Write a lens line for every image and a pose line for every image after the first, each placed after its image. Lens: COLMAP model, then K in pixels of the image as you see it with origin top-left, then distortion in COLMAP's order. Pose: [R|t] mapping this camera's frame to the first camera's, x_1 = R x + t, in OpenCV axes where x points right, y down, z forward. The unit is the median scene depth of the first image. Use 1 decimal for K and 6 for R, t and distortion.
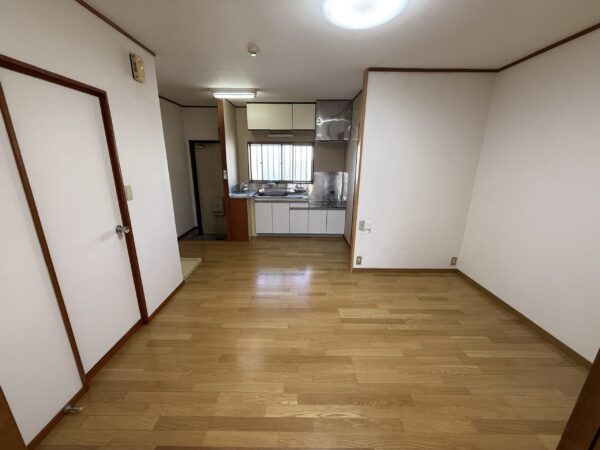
lens RADIAL K [[239.3, 0, 300.0], [0, 239.3, 225.0], [0, 0, 1]] dist [-0.000469, 0.000041]
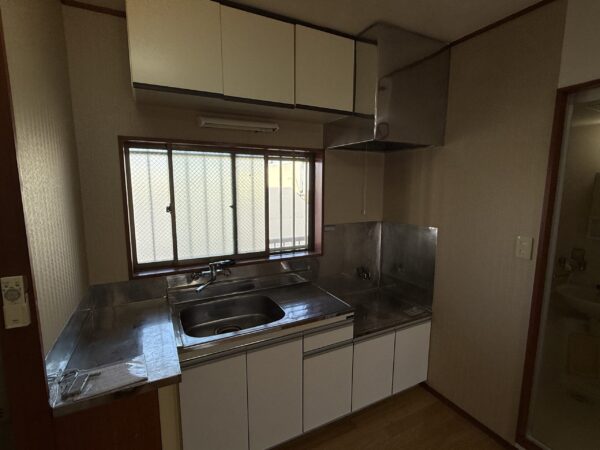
lens RADIAL K [[295.5, 0, 300.0], [0, 295.5, 225.0], [0, 0, 1]] dist [0.002005, 0.000281]
pose [[0.892194, -0.066959, 0.446662, -0.193975], [0.124692, 0.987031, -0.101102, -0.186928], [-0.434100, 0.145897, 0.888972, 0.622341]]
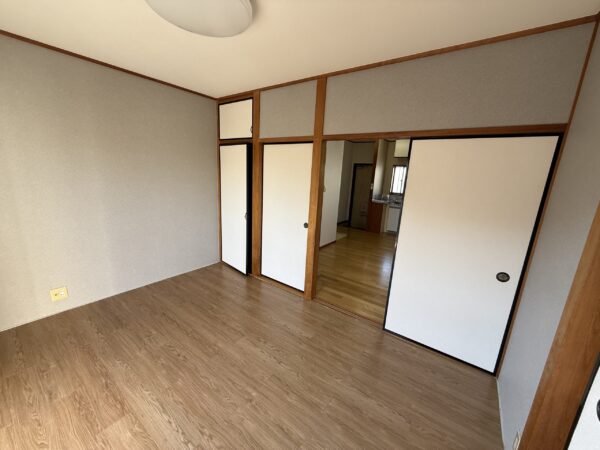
lens RADIAL K [[239.3, 0, 300.0], [0, 239.3, 225.0], [0, 0, 1]] dist [-0.000469, 0.000041]
pose [[0.807448, 0.160662, -0.567640, 0.195546], [-0.198342, 0.980121, -0.004726, 0.113930], [0.555597, 0.116403, 0.823263, -0.421826]]
